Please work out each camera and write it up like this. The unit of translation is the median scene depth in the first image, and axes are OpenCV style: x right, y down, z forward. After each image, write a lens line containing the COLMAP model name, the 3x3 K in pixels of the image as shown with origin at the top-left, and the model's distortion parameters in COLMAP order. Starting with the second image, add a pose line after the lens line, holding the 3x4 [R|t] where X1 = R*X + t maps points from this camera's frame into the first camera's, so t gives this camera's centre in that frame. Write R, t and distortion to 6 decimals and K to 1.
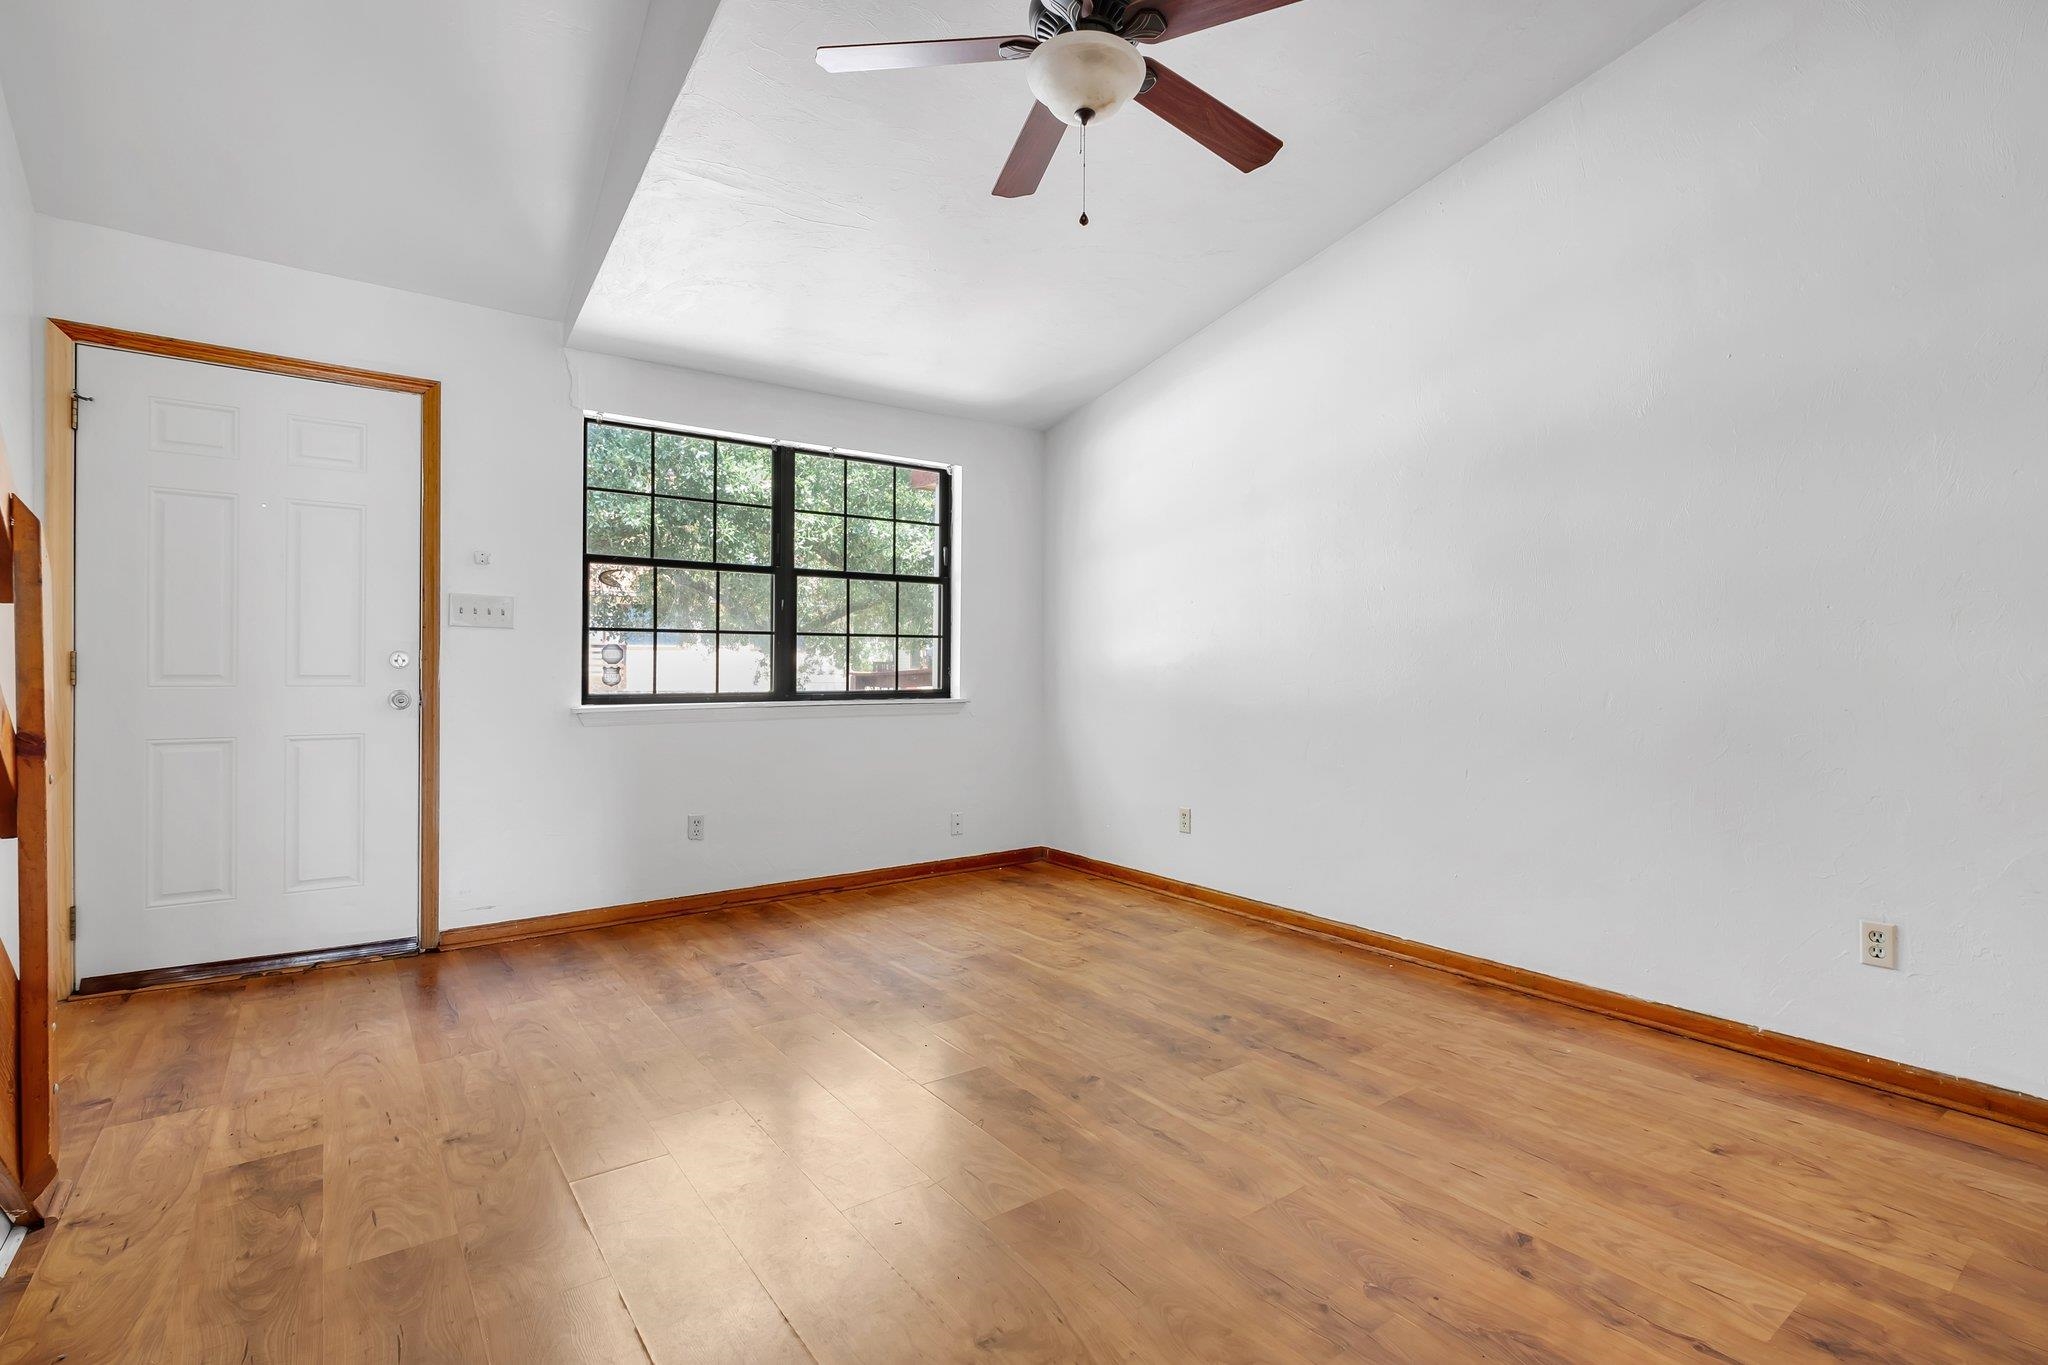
lens RADIAL K [[929.4, 0, 1018.1], [0, 929.4, 667.2], [0, 0, 1]] dist [-0.012210, 0.003560]
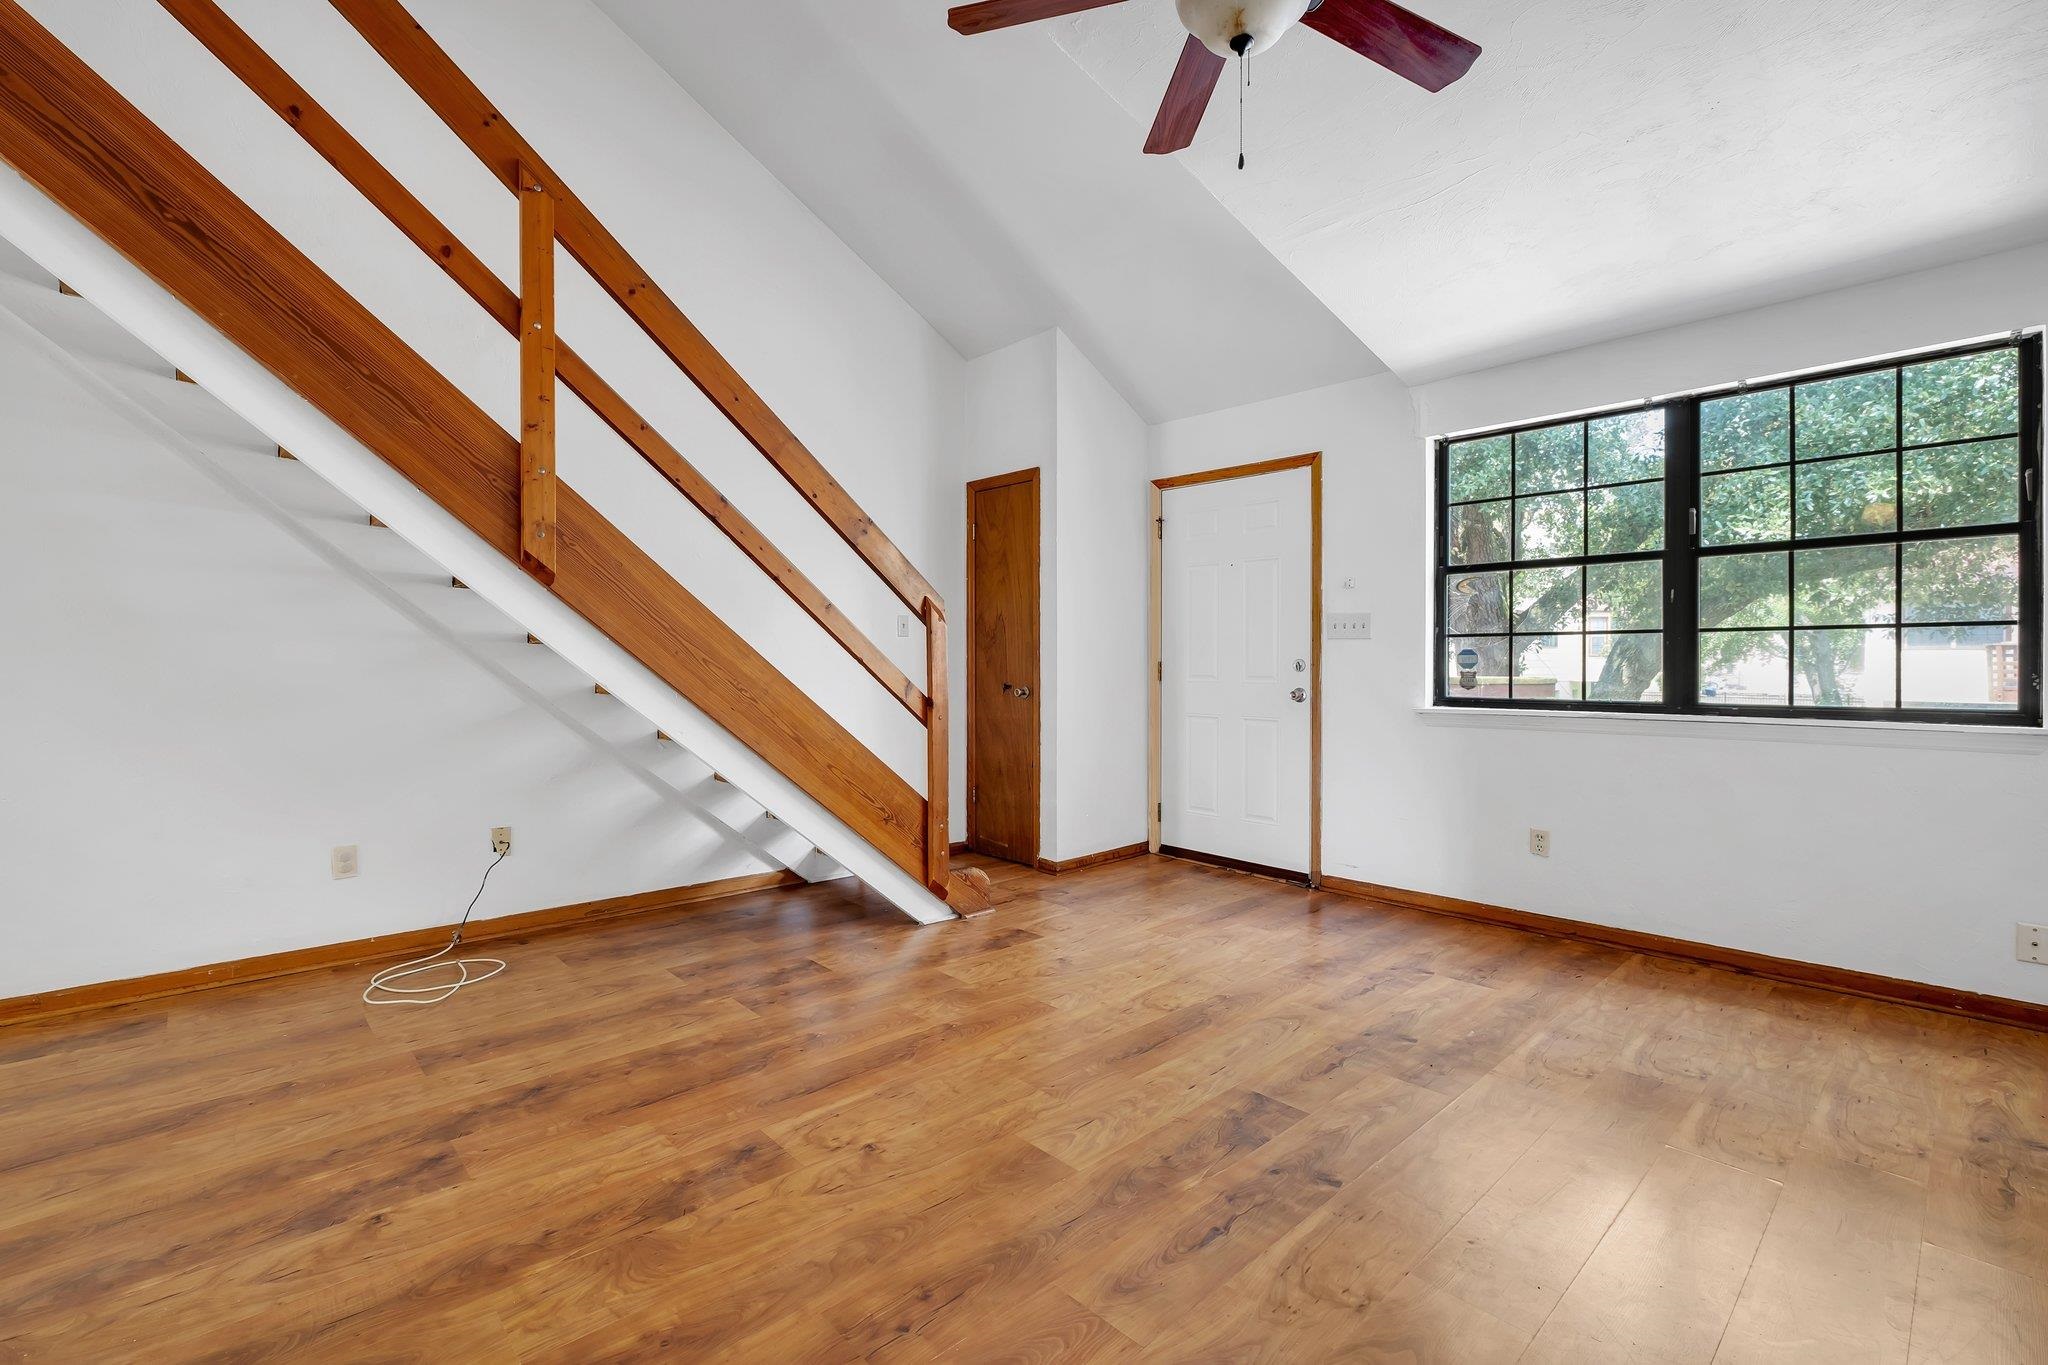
lens RADIAL K [[894.0, 0, 1043.1], [0, 894.0, 671.4], [0, 0, 1]] dist [-0.007126, -0.000671]
pose [[0.135467, 0.002454, -0.990779, 0.619182], [-0.004167, 0.999990, 0.001907, -0.000046], [0.990773, 0.003870, 0.135476, 0.490891]]
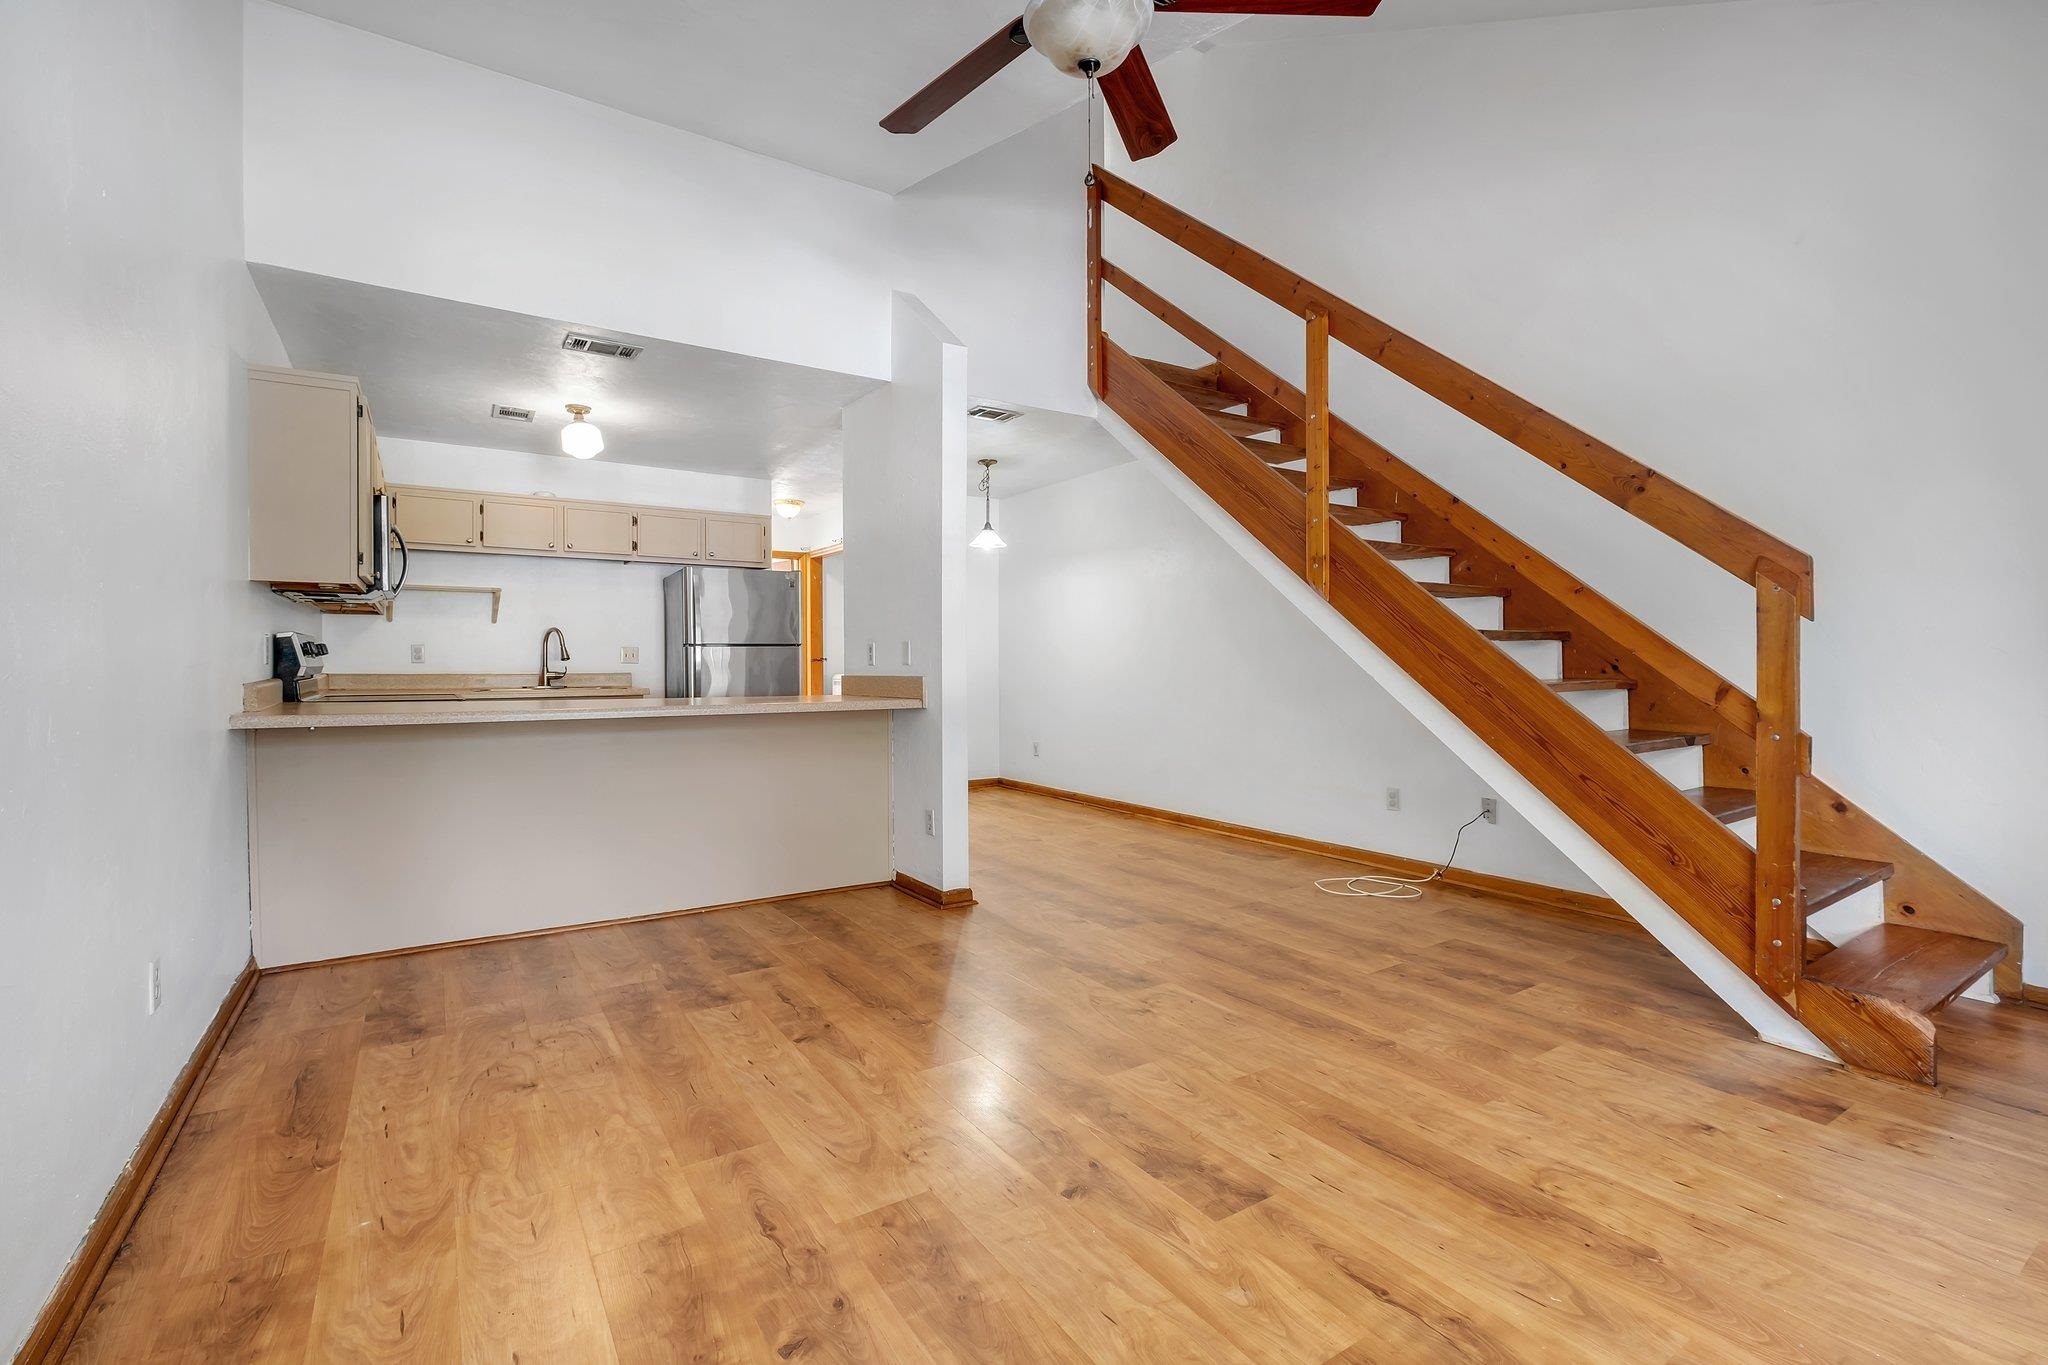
lens RADIAL K [[929.4, 0, 988.3], [0, 929.4, 663.9], [0, 0, 1]] dist [-0.012210, 0.003560]
pose [[-0.997249, -0.002057, 0.074100, 0.070246], [-0.001596, 0.999979, 0.006287, -0.004353], [-0.074111, 0.006151, -0.997231, 1.356042]]
